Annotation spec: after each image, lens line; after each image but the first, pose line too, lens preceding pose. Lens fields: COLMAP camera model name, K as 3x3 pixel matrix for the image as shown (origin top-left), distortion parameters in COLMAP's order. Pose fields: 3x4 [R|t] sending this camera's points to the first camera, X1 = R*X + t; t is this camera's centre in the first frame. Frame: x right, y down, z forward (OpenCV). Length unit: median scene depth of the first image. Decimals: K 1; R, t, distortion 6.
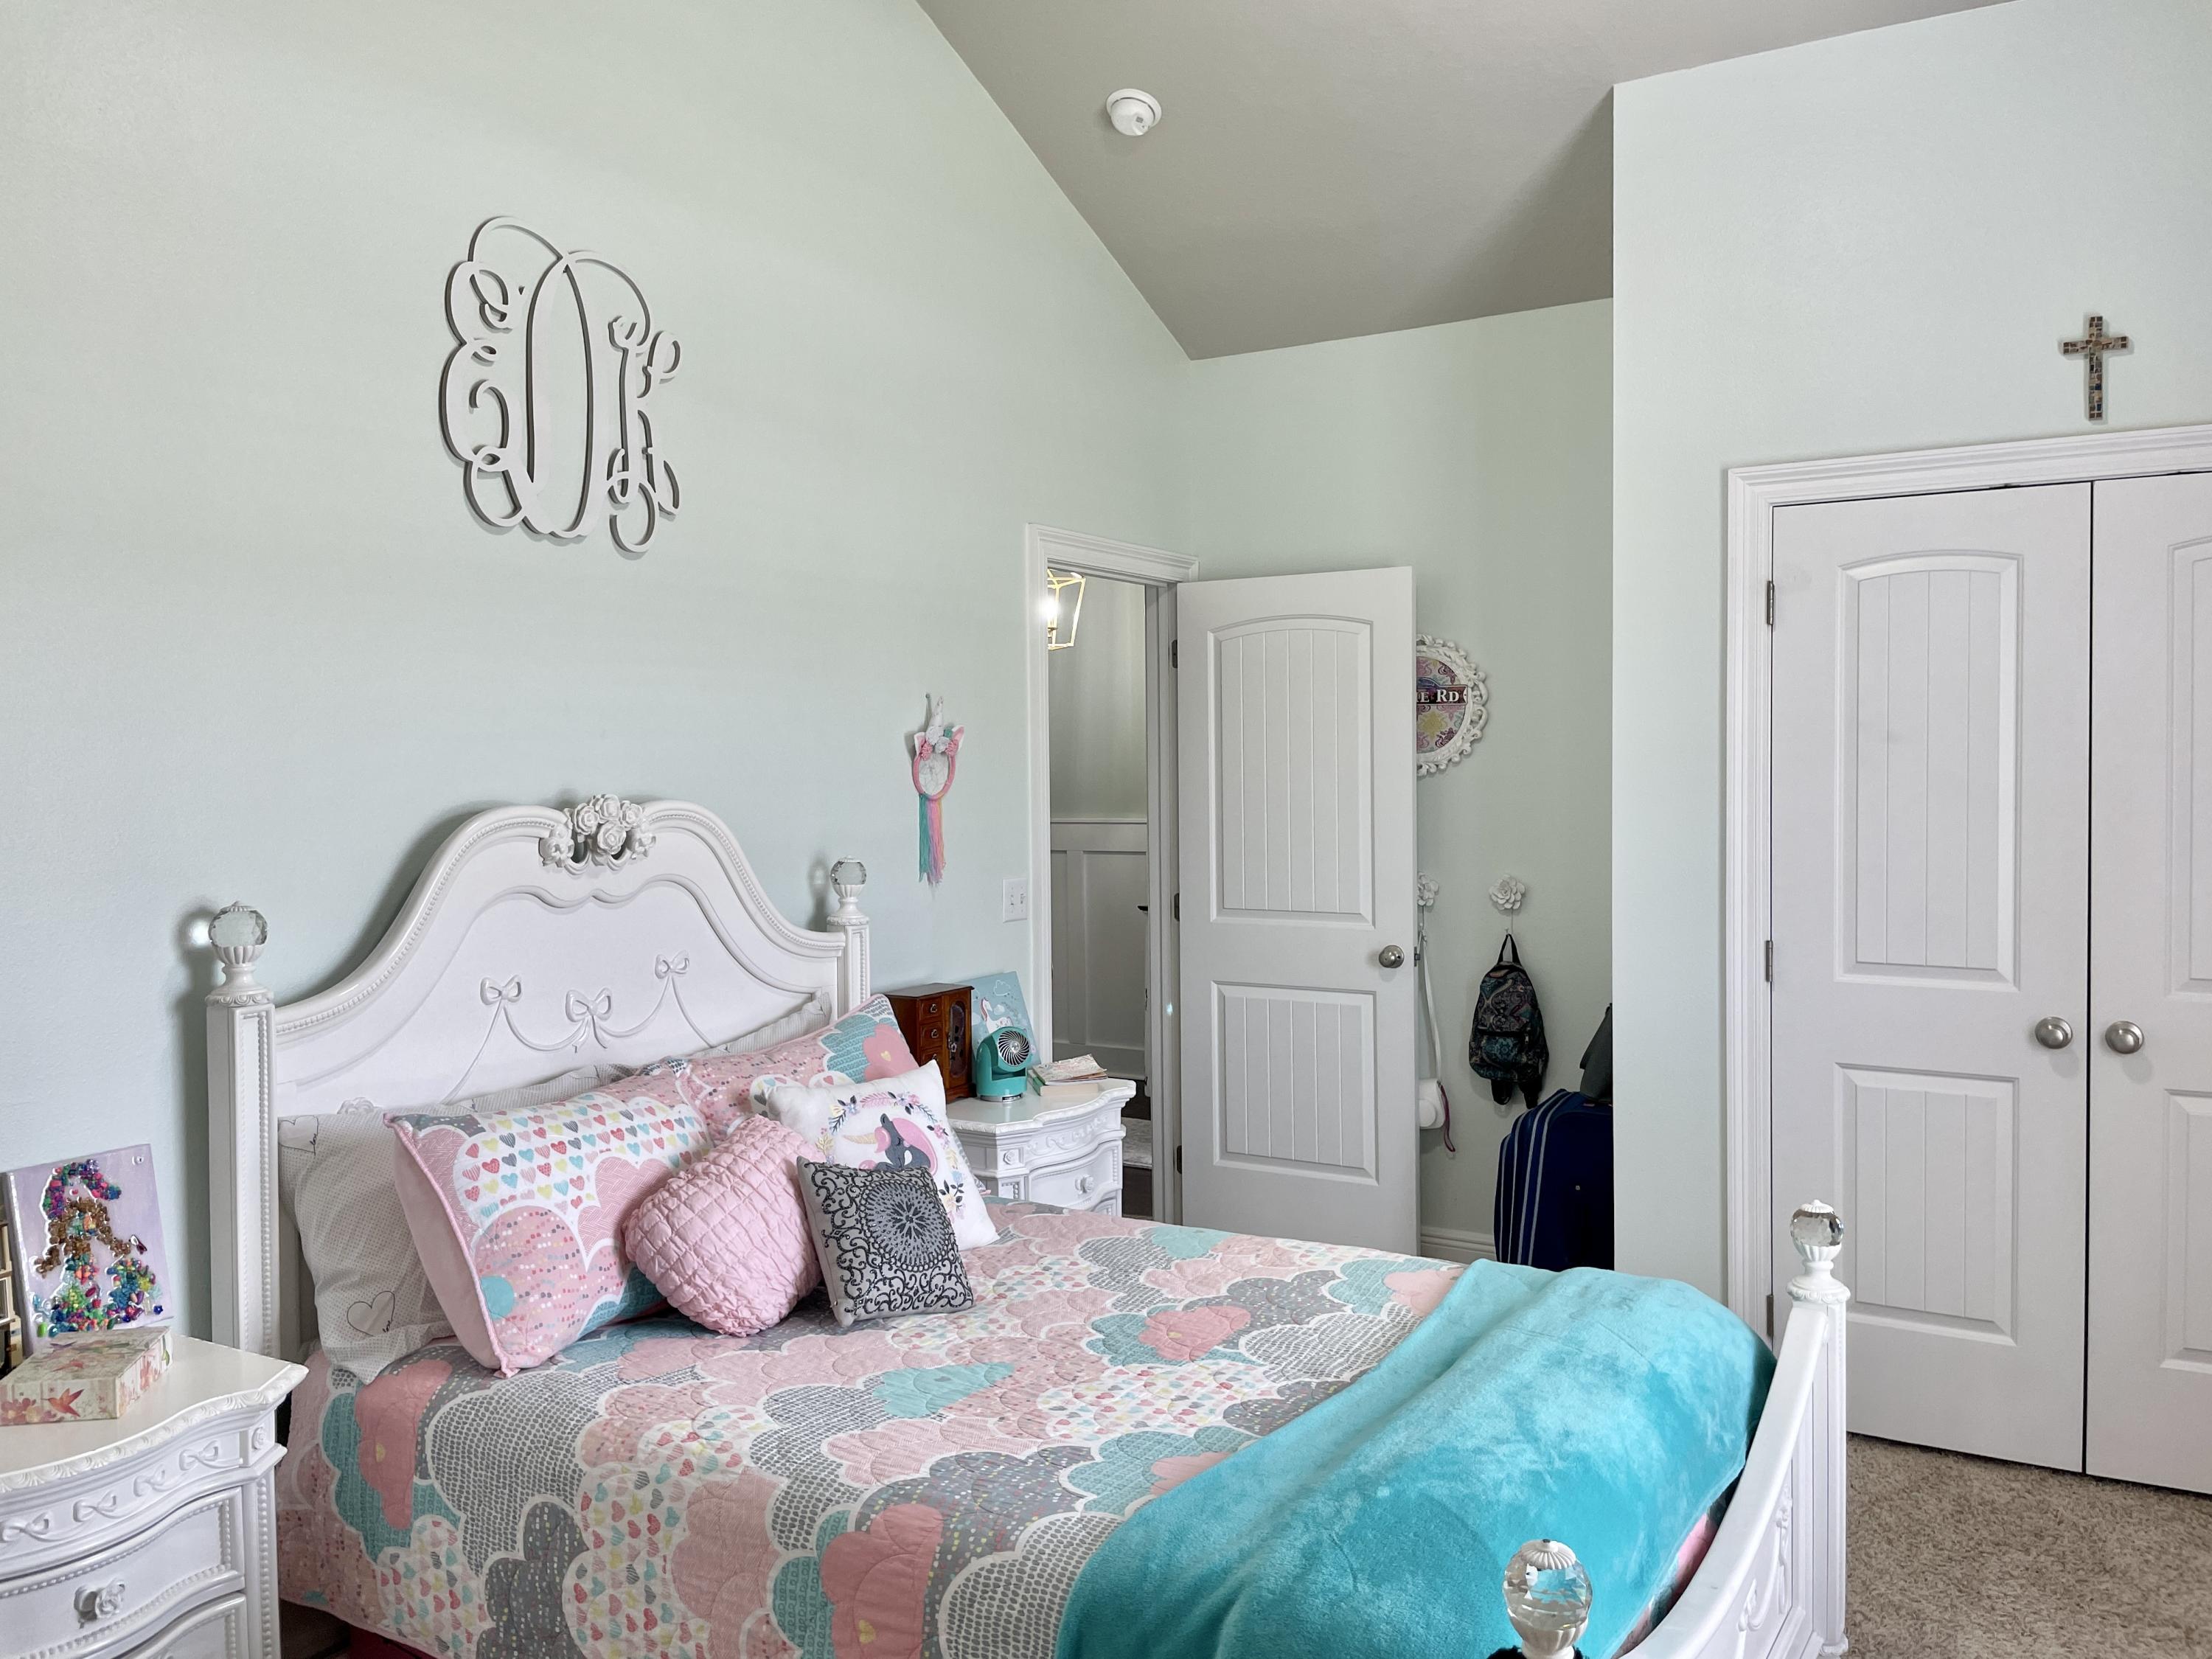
lens RADIAL K [[1688.6, 0, 1101.6], [0, 1688.6, 824.3], [0, 0, 1]] dist [0.082794, -0.120890]
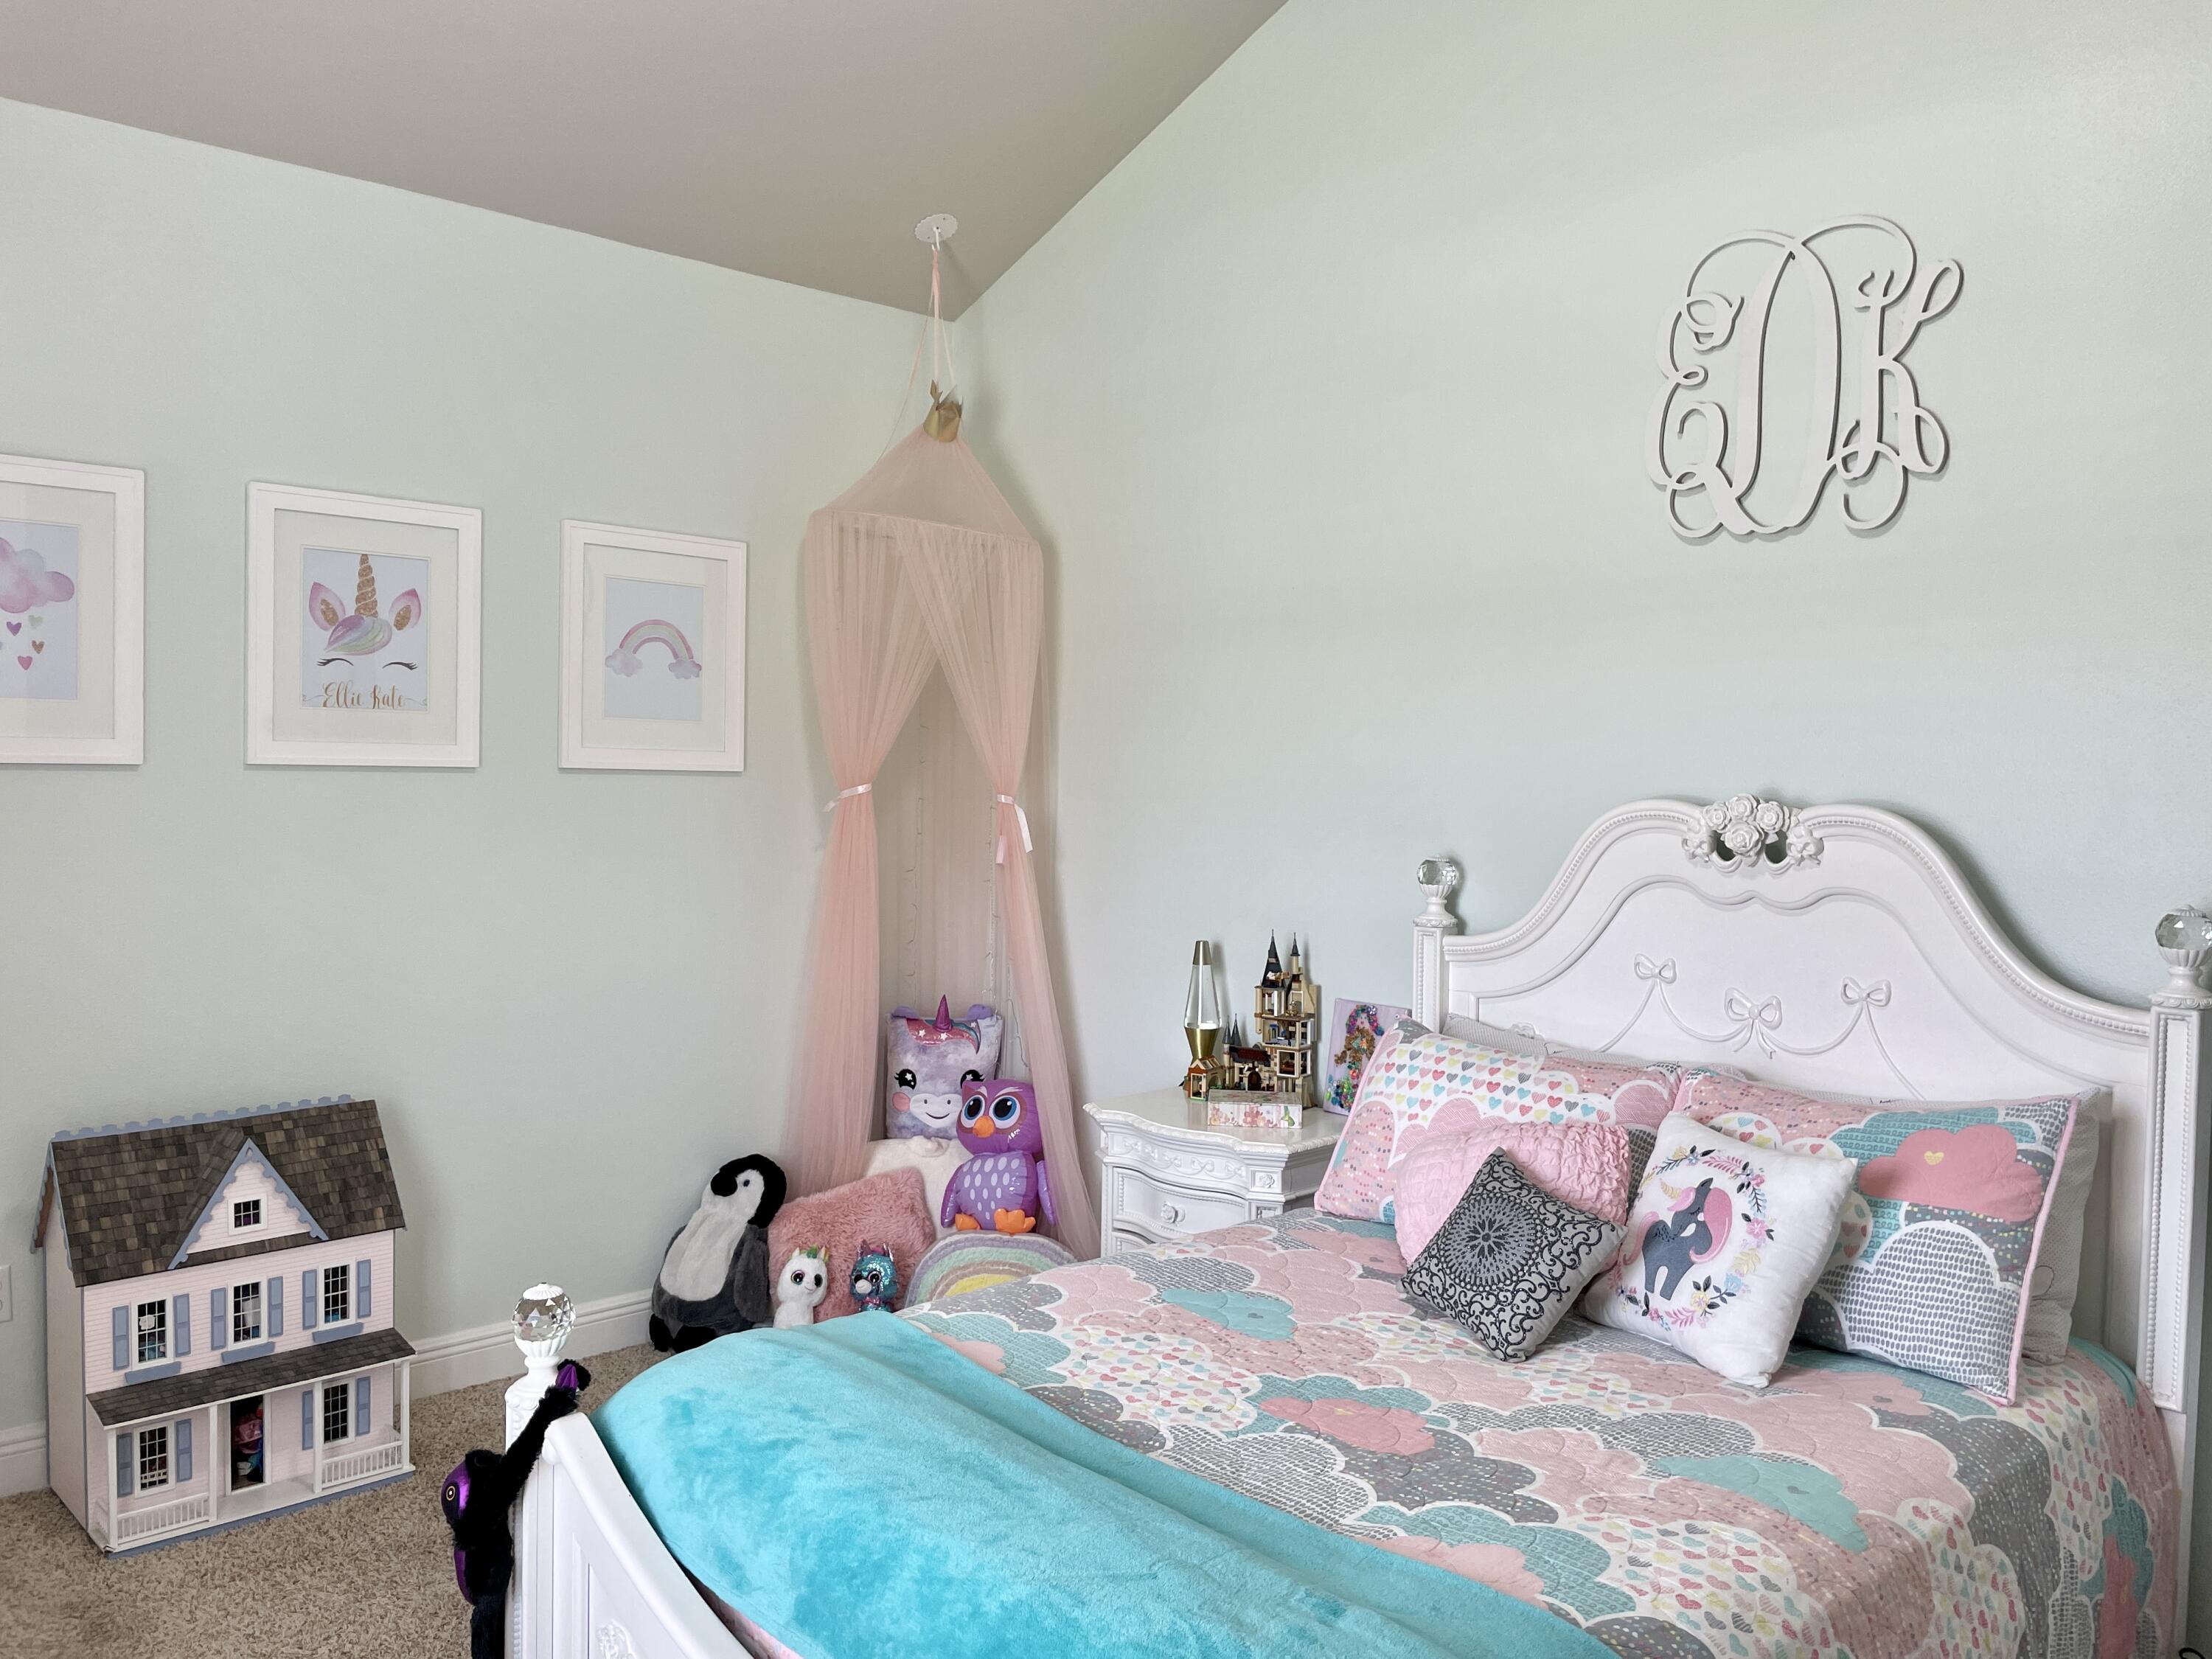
lens RADIAL K [[1688.6, 0, 1110.1], [0, 1688.6, 829.2], [0, 0, 1]] dist [0.082794, -0.120890]
pose [[-0.275289, 0.044042, -0.960352, 0.863887], [-0.051923, 0.996811, 0.060598, -0.043440], [0.959958, 0.066546, -0.272124, 1.054668]]
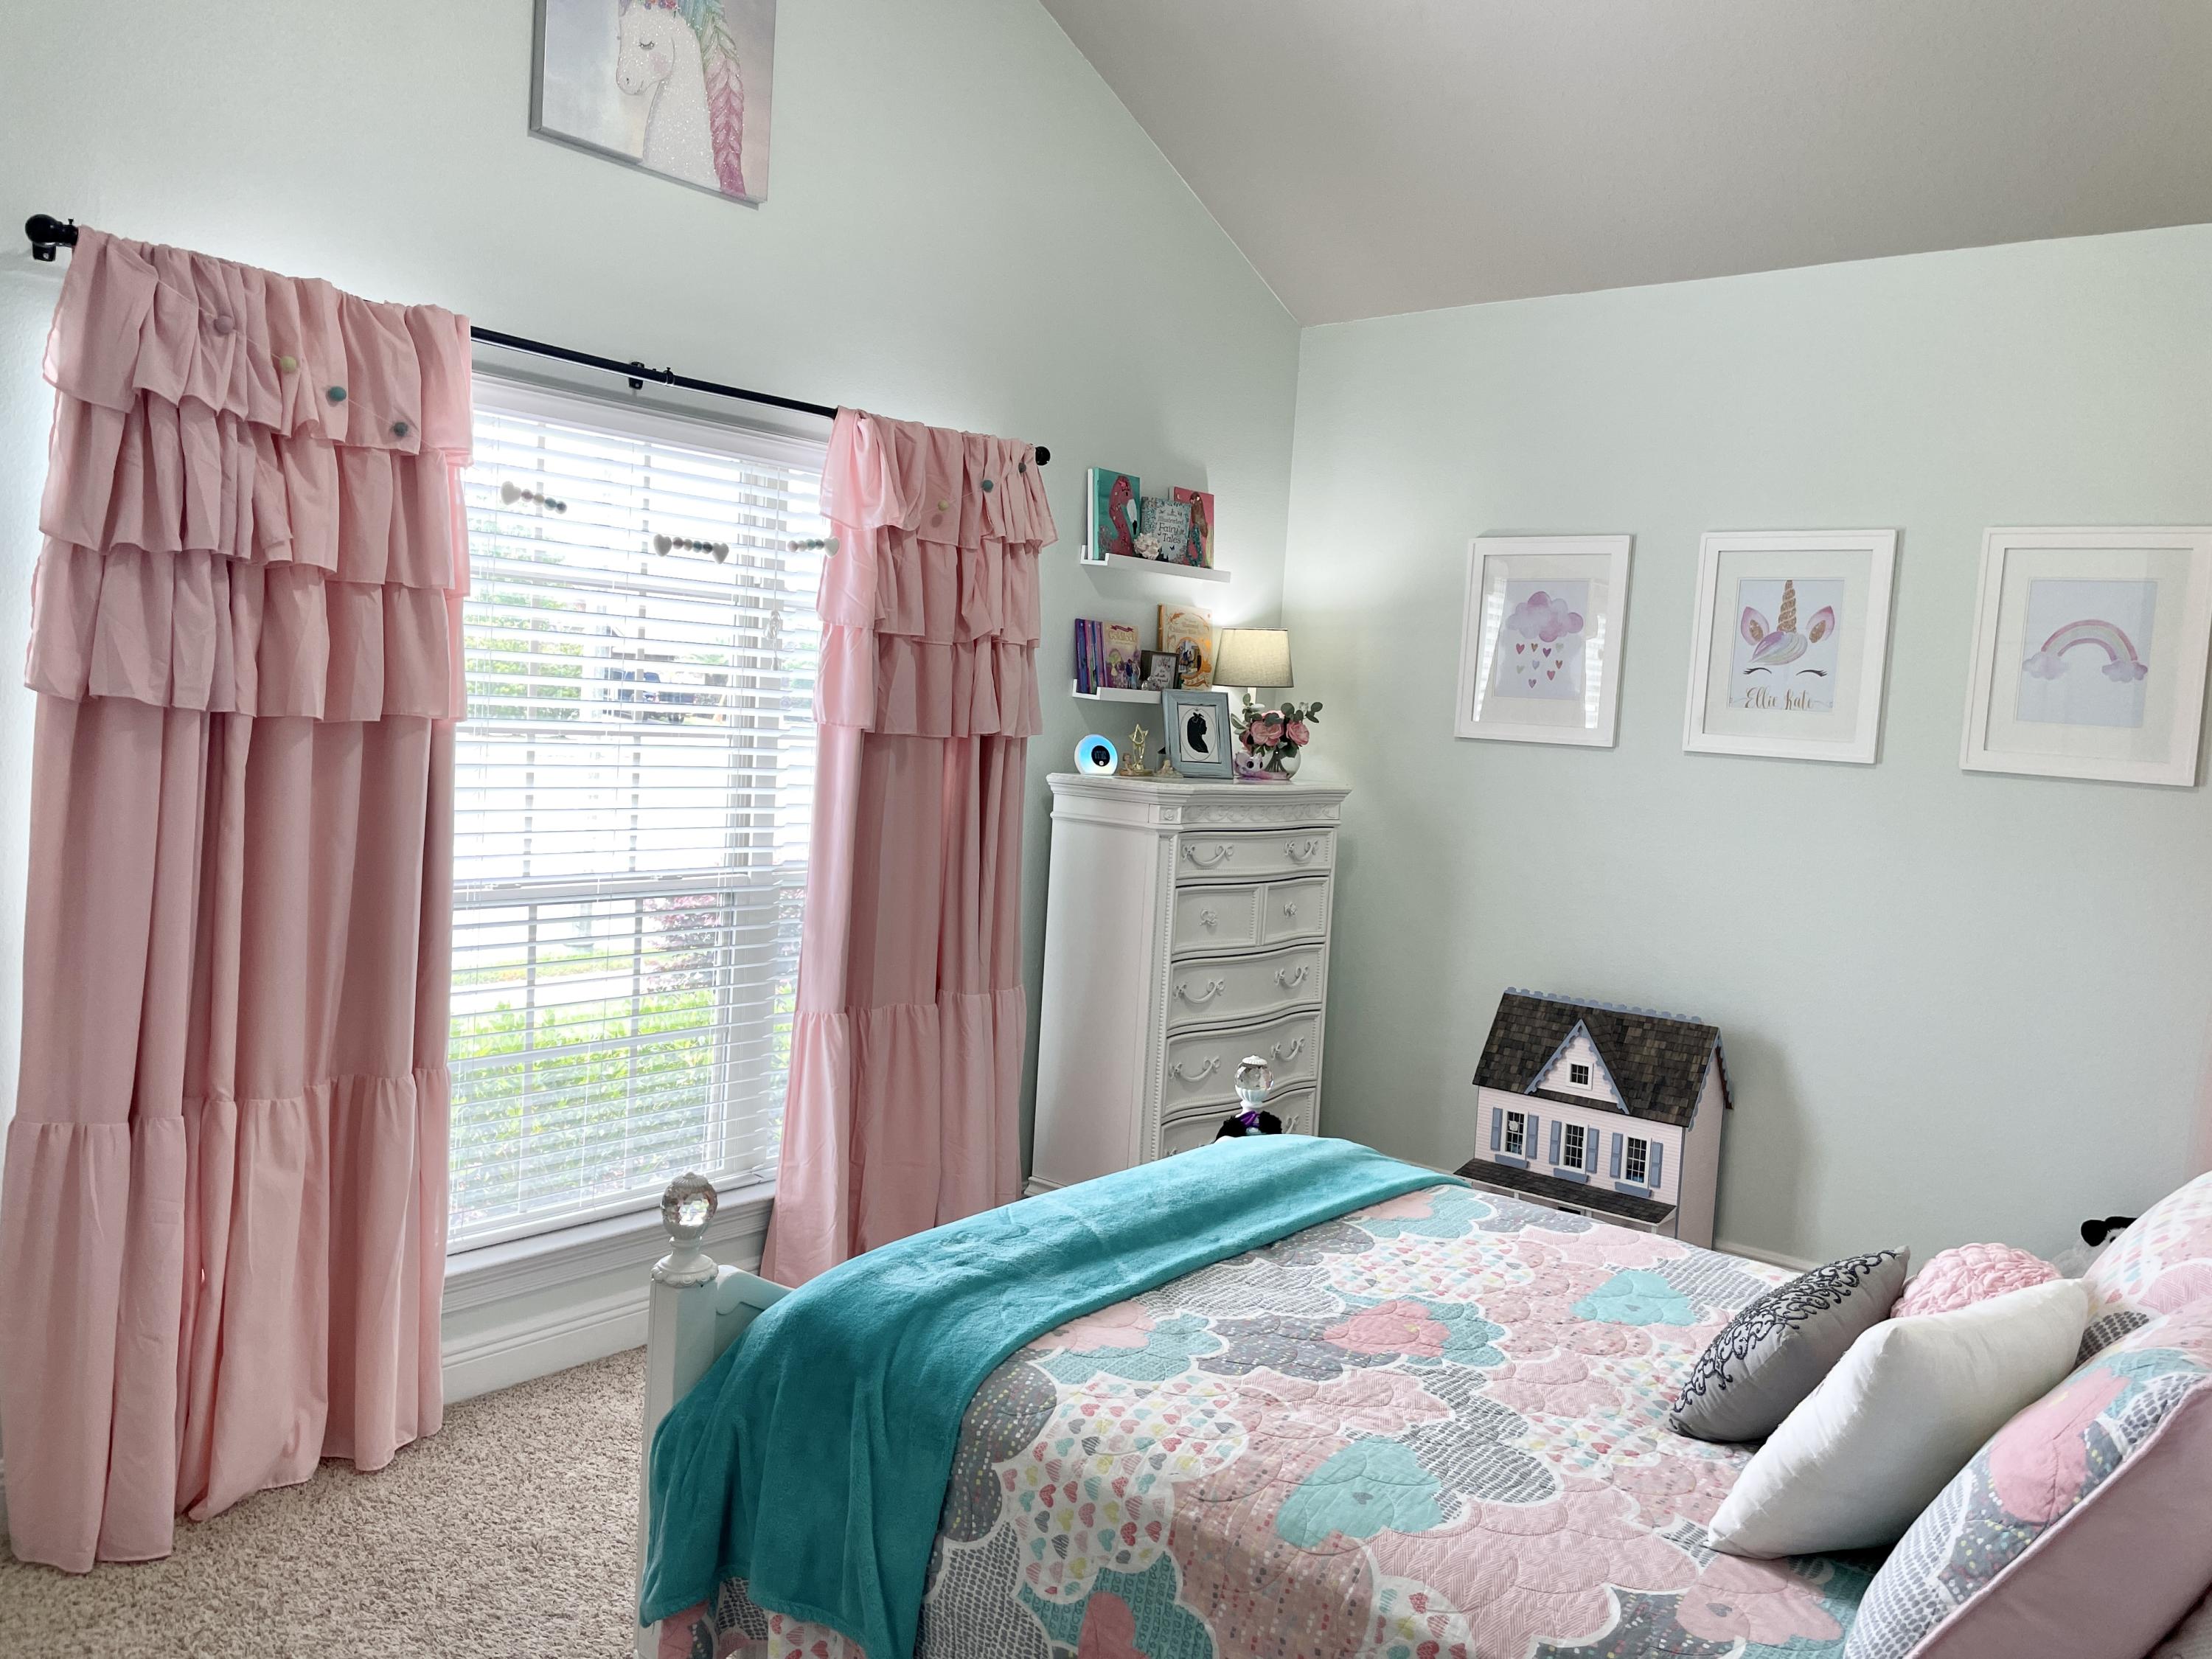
lens RADIAL K [[1688.6, 0, 1105.4], [0, 1688.6, 825.1], [0, 0, 1]] dist [0.082794, -0.120890]
pose [[-0.986901, -0.061820, 0.149010, 0.082544], [-0.045381, 0.992749, 0.111308, -0.068752], [-0.154810, 0.103088, -0.982551, 1.835758]]
